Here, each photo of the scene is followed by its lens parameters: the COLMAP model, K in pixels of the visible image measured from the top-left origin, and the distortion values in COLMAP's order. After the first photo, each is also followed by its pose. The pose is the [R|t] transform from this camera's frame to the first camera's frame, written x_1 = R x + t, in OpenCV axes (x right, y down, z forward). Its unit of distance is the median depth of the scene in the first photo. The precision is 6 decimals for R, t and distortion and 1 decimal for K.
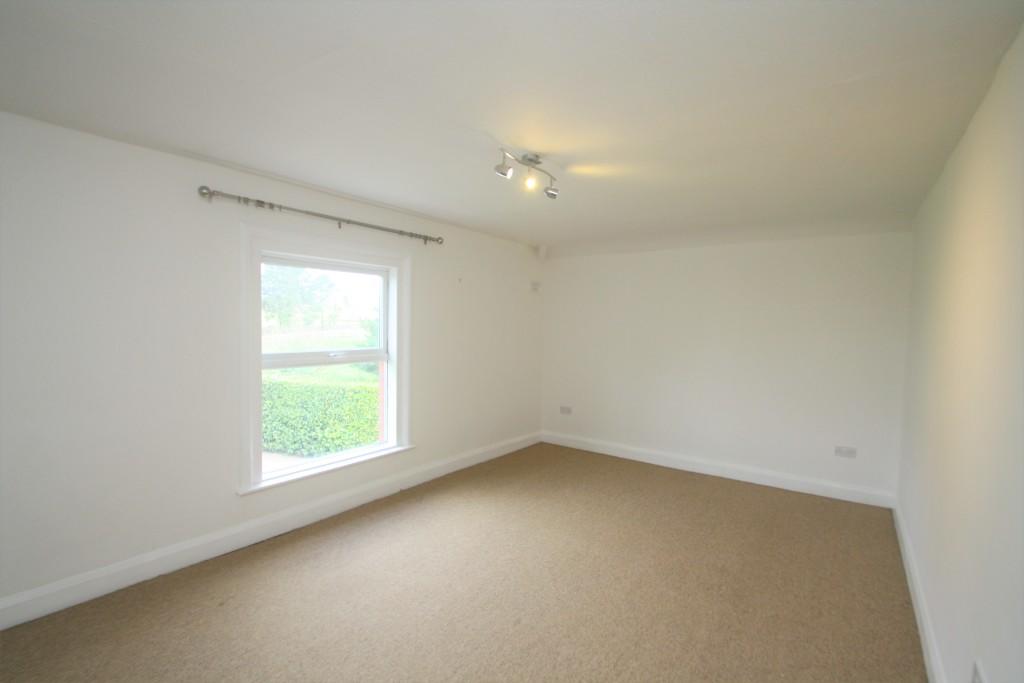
lens RADIAL K [[476.3, 0, 507.9], [0, 476.3, 343.3], [0, 0, 1]] dist [0.017575, -0.022426]
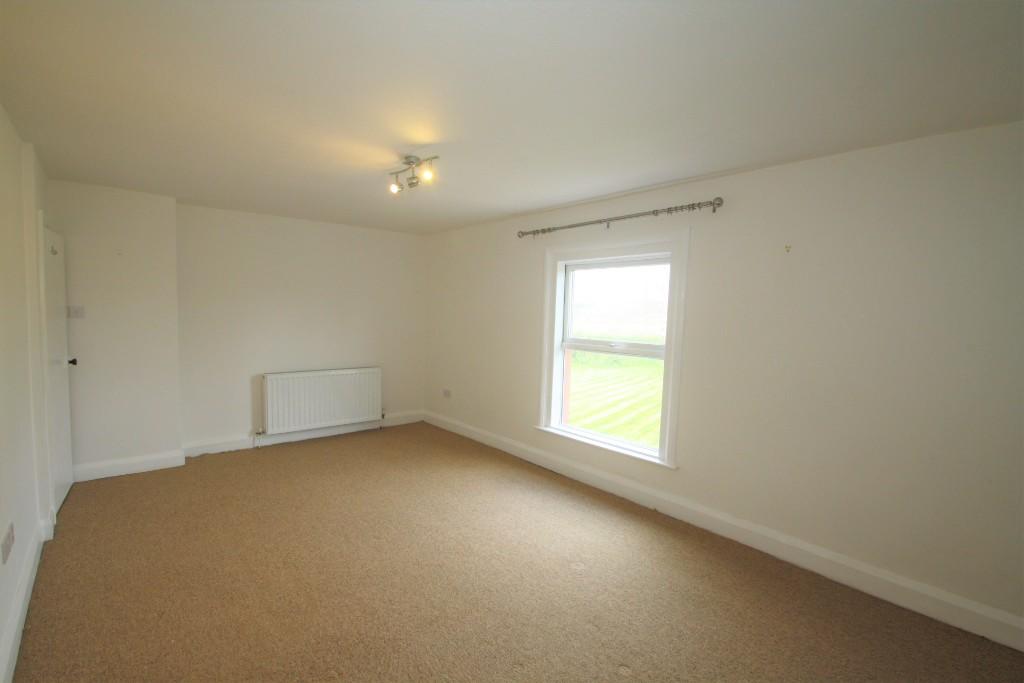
lens RADIAL K [[476.3, 0, 507.9], [0, 476.3, 343.3], [0, 0, 1]] dist [0.017575, -0.022426]
pose [[-0.242423, 0.043536, -0.969193, 0.786861], [-0.074569, 0.995201, 0.063356, -0.032037], [0.967301, 0.087631, -0.238013, 1.086734]]
